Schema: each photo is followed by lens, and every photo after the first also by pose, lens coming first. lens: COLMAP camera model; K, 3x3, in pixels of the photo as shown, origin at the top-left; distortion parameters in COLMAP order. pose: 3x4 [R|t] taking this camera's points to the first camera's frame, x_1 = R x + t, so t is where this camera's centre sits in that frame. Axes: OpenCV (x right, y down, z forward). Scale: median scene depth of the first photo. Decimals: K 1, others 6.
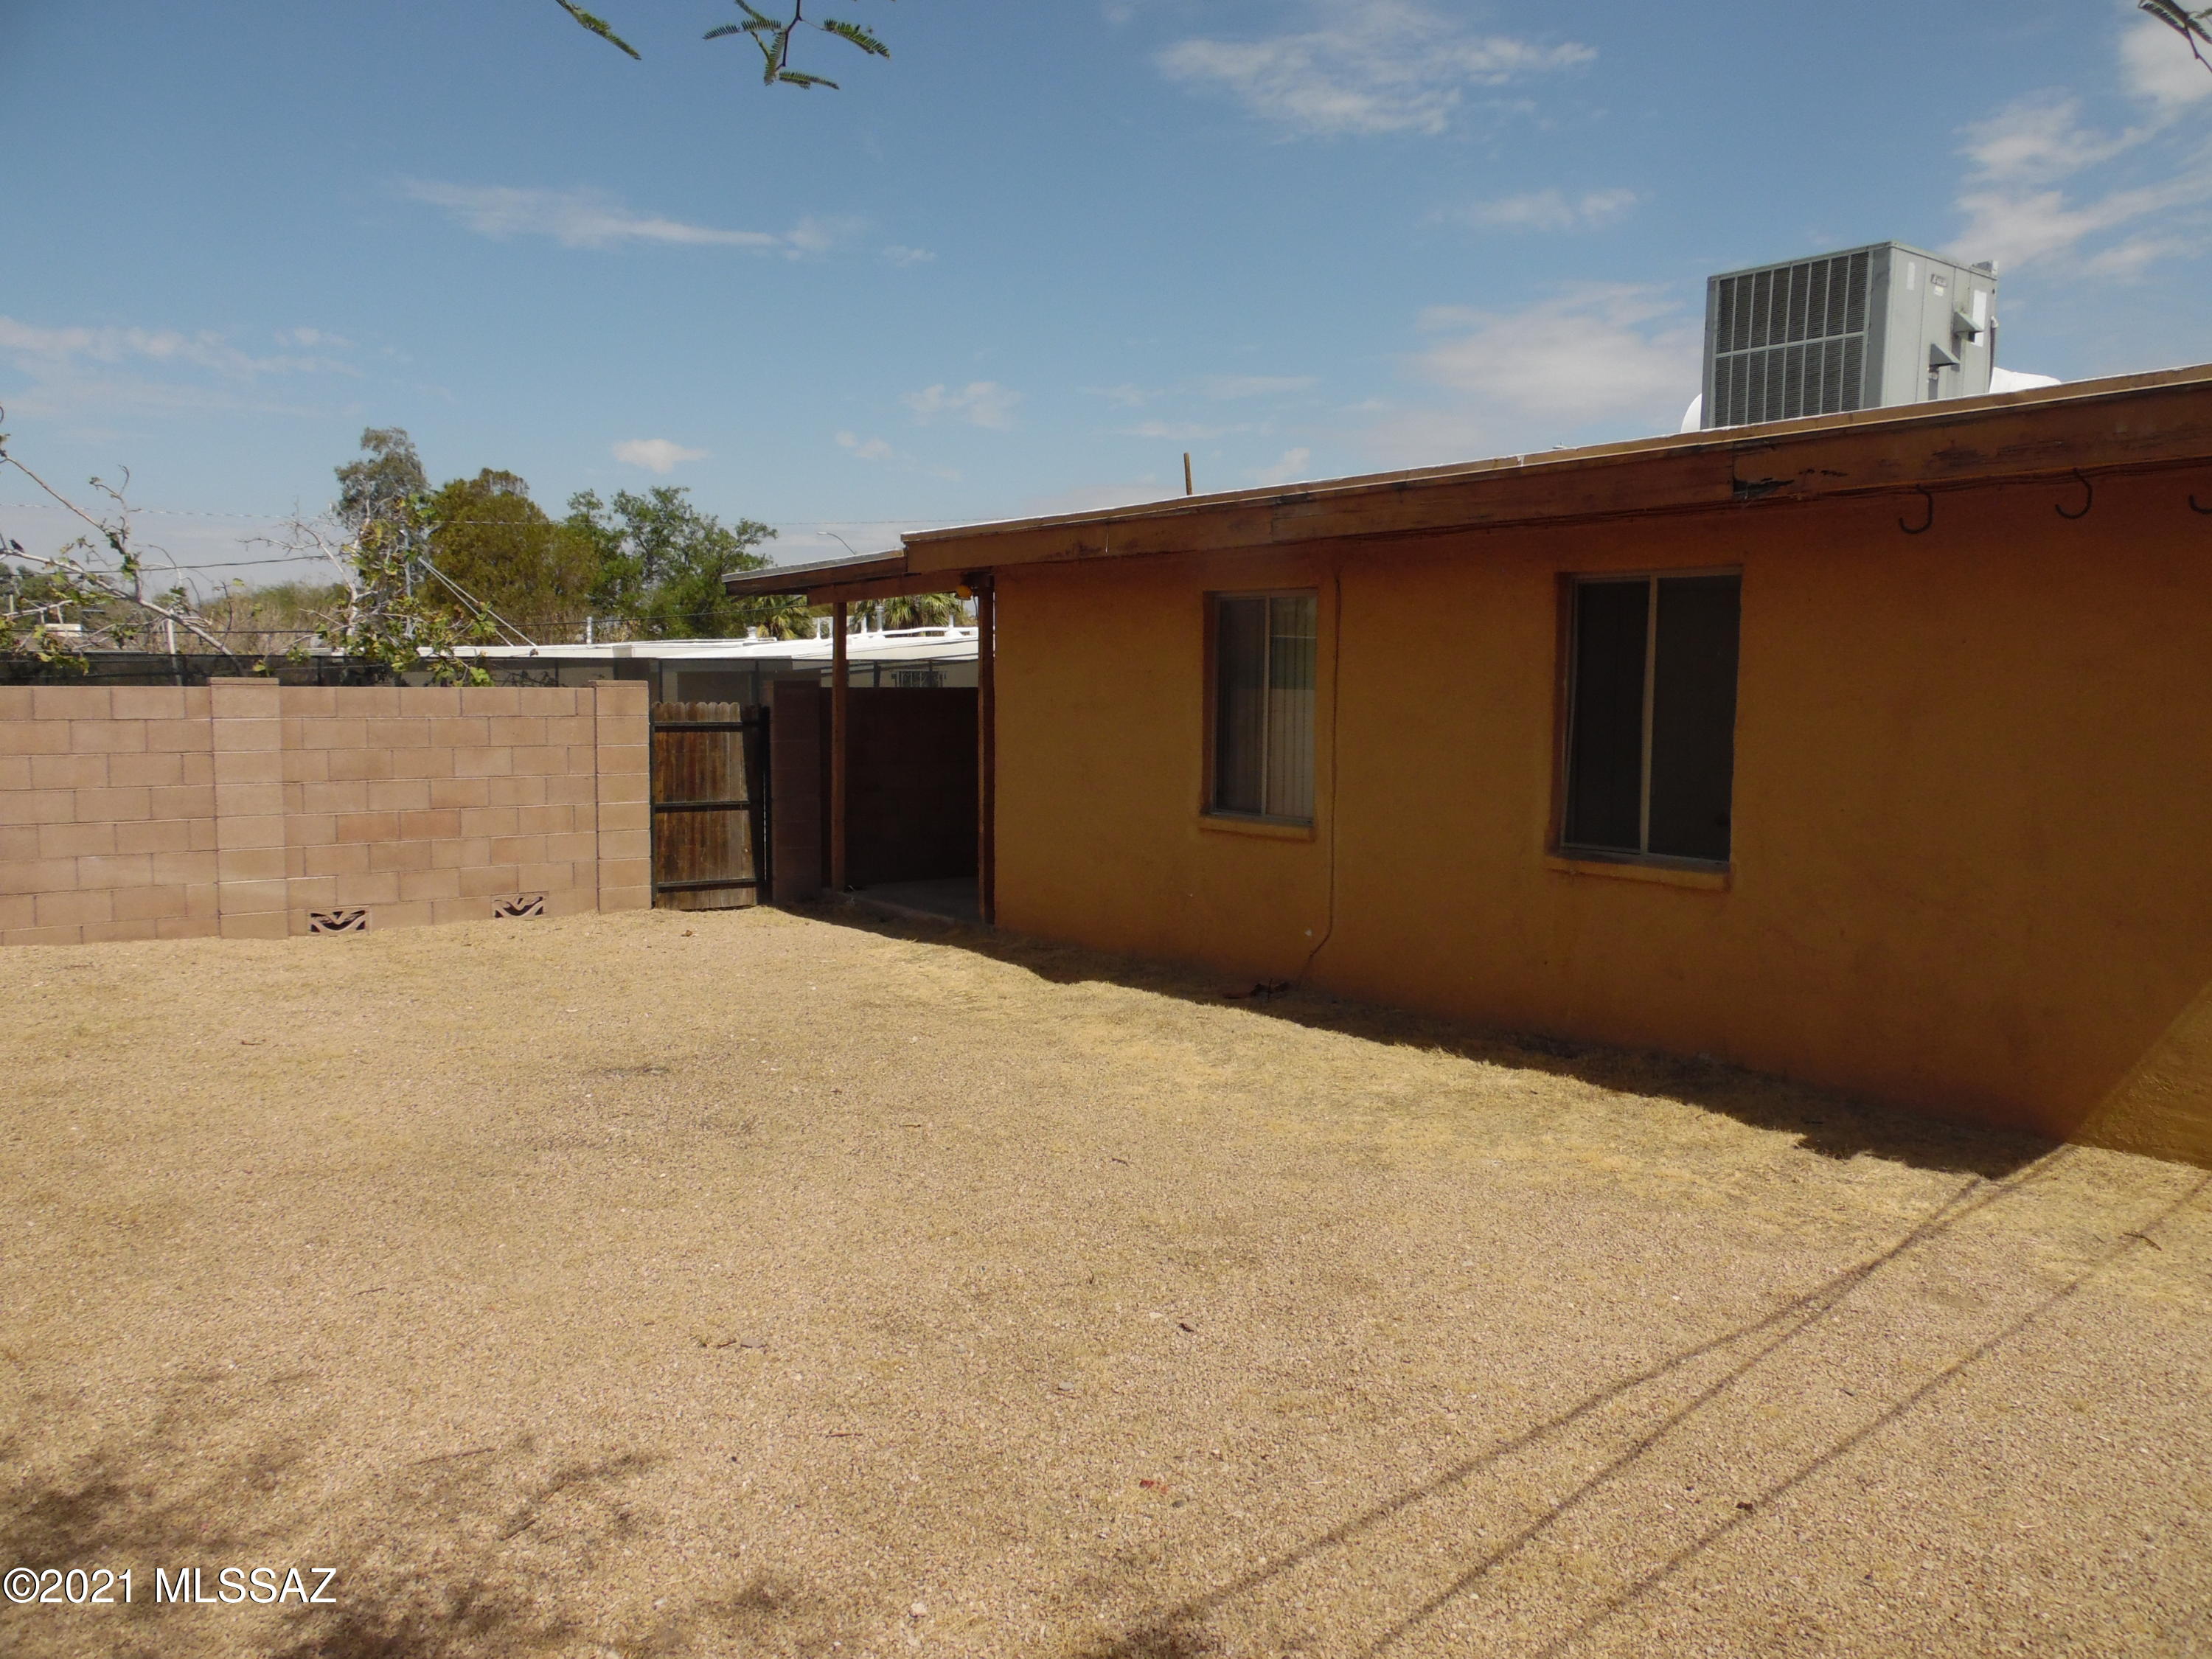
lens RADIAL K [[1648.4, 0, 1103.7], [0, 1648.4, 828.9], [0, 0, 1]] dist [-0.001600, 0.015438]
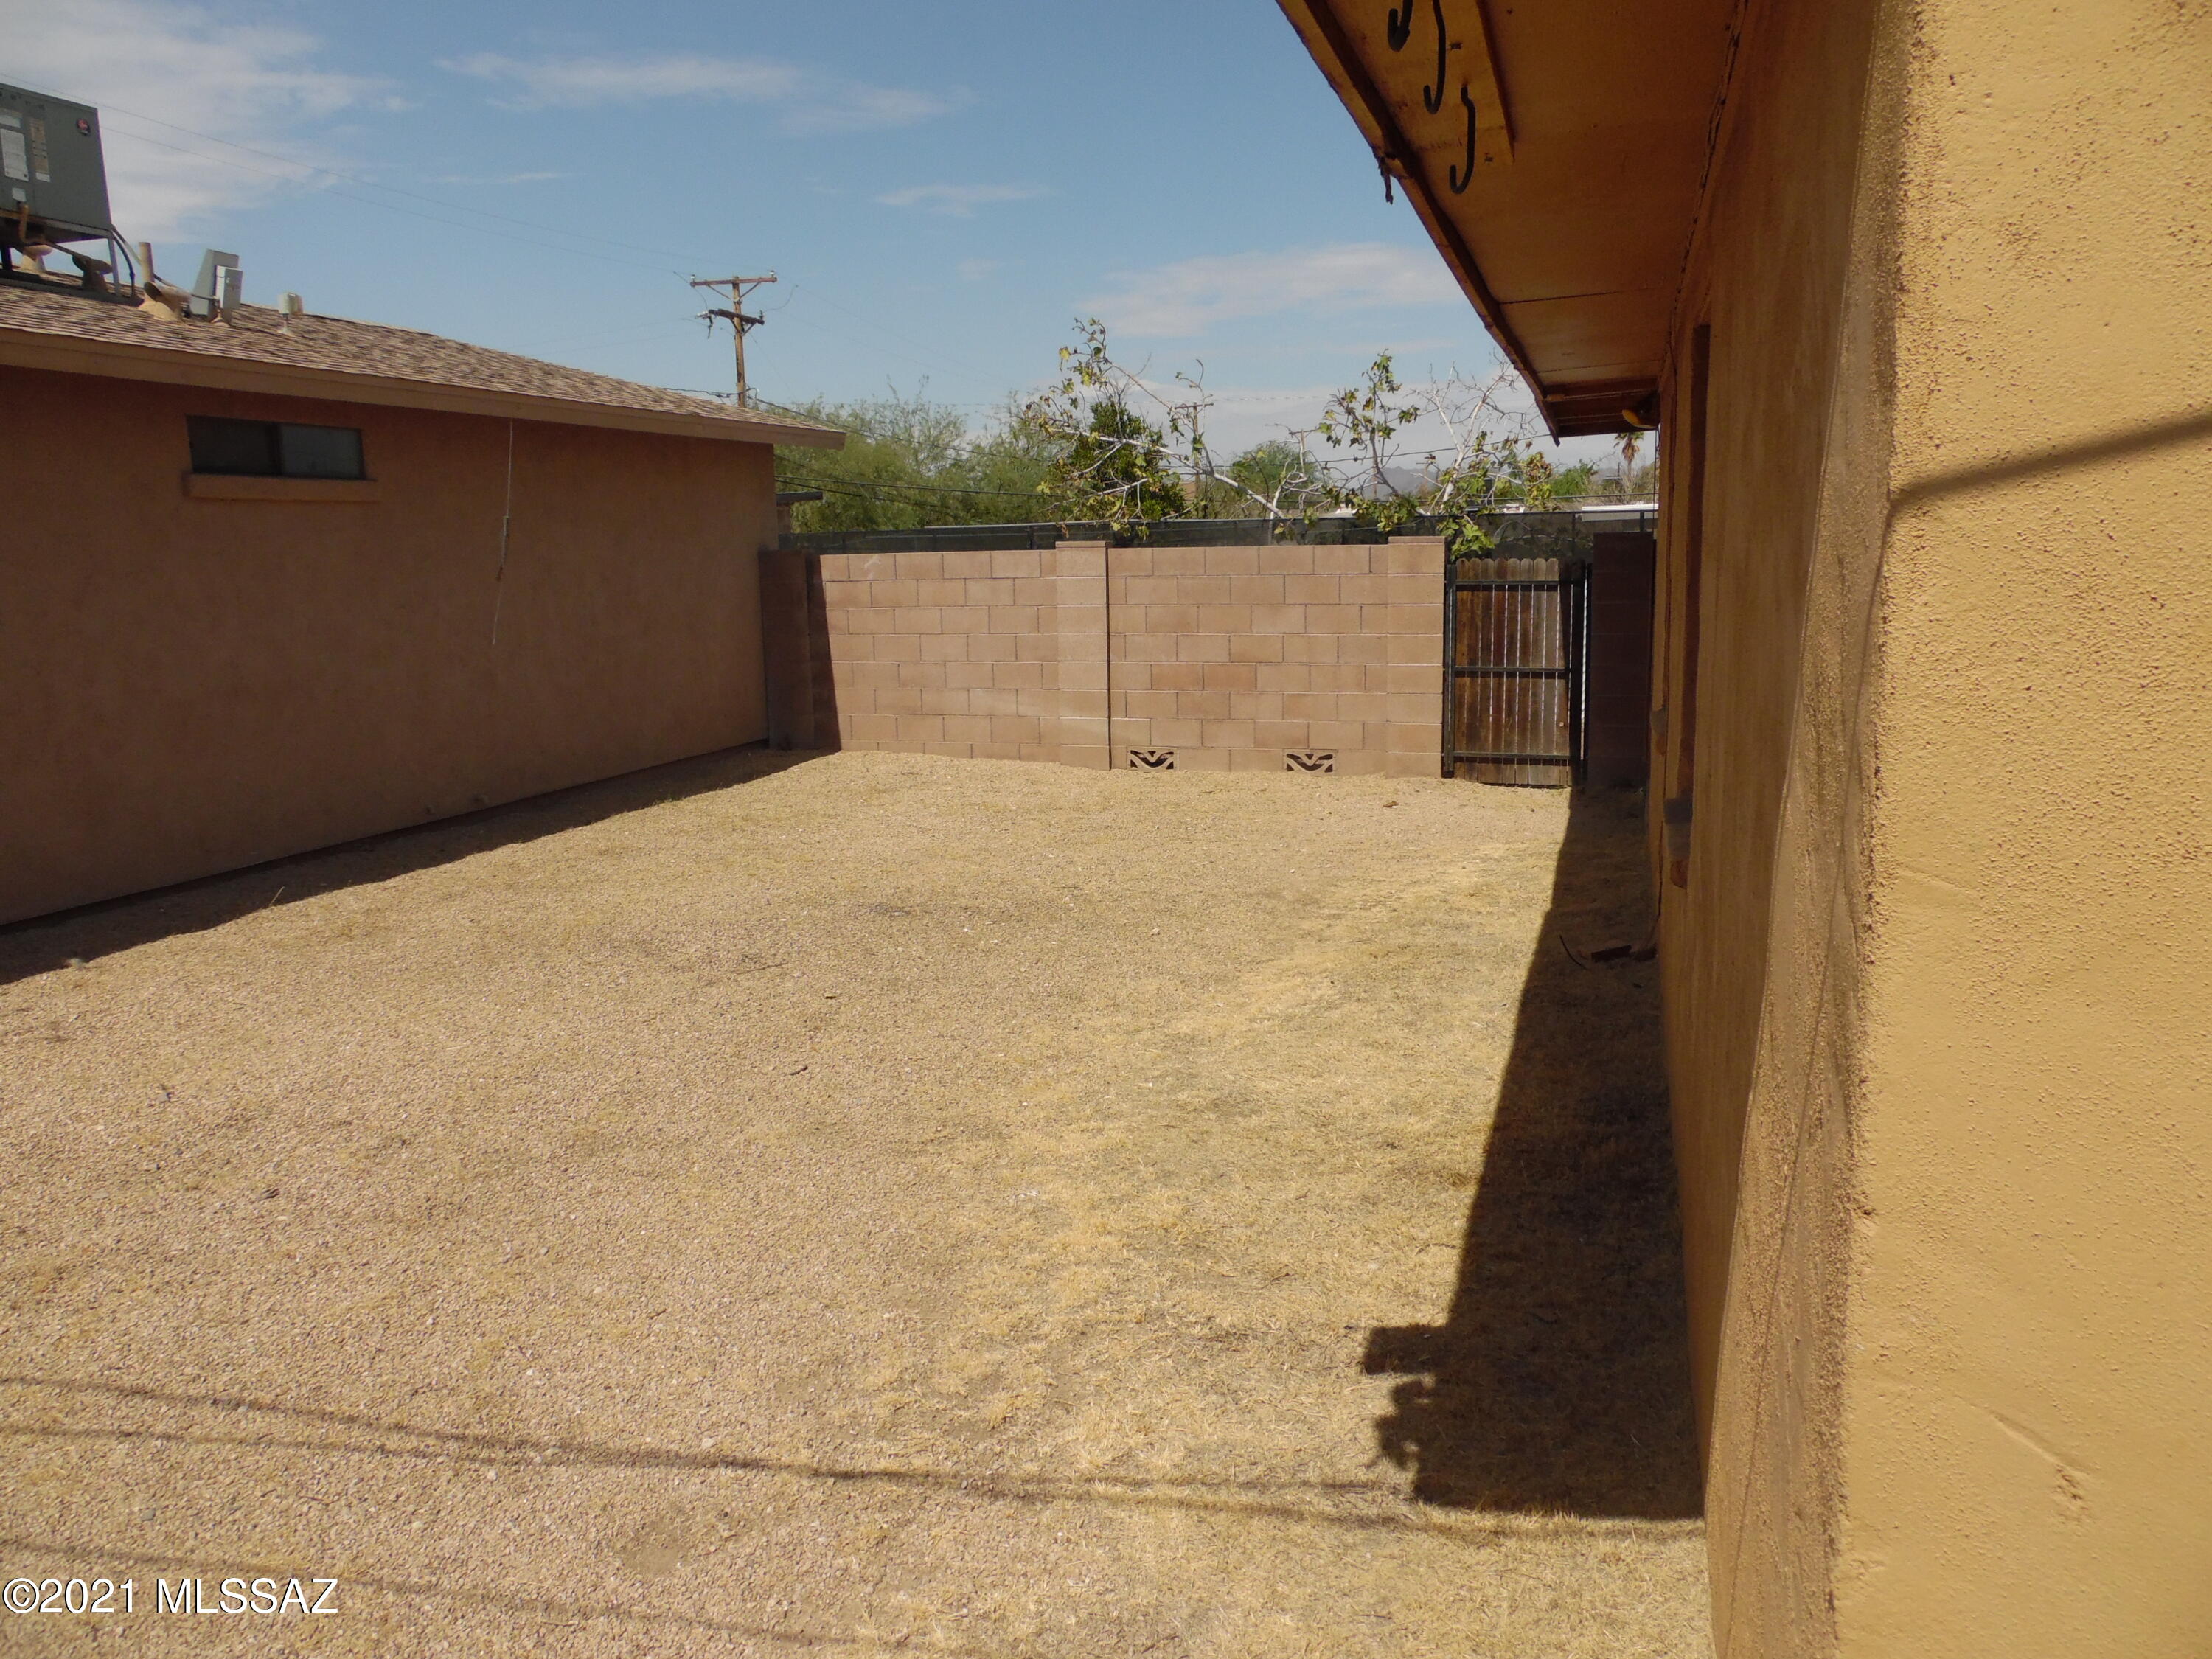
lens RADIAL K [[1648.4, 0, 1106.3], [0, 1648.4, 830.1], [0, 0, 1]] dist [-0.001600, 0.015438]
pose [[0.599650, 0.121508, -0.790984, 0.398167], [-0.052254, 0.992242, 0.112811, -0.020490], [0.798555, -0.026315, 0.601347, 0.290065]]
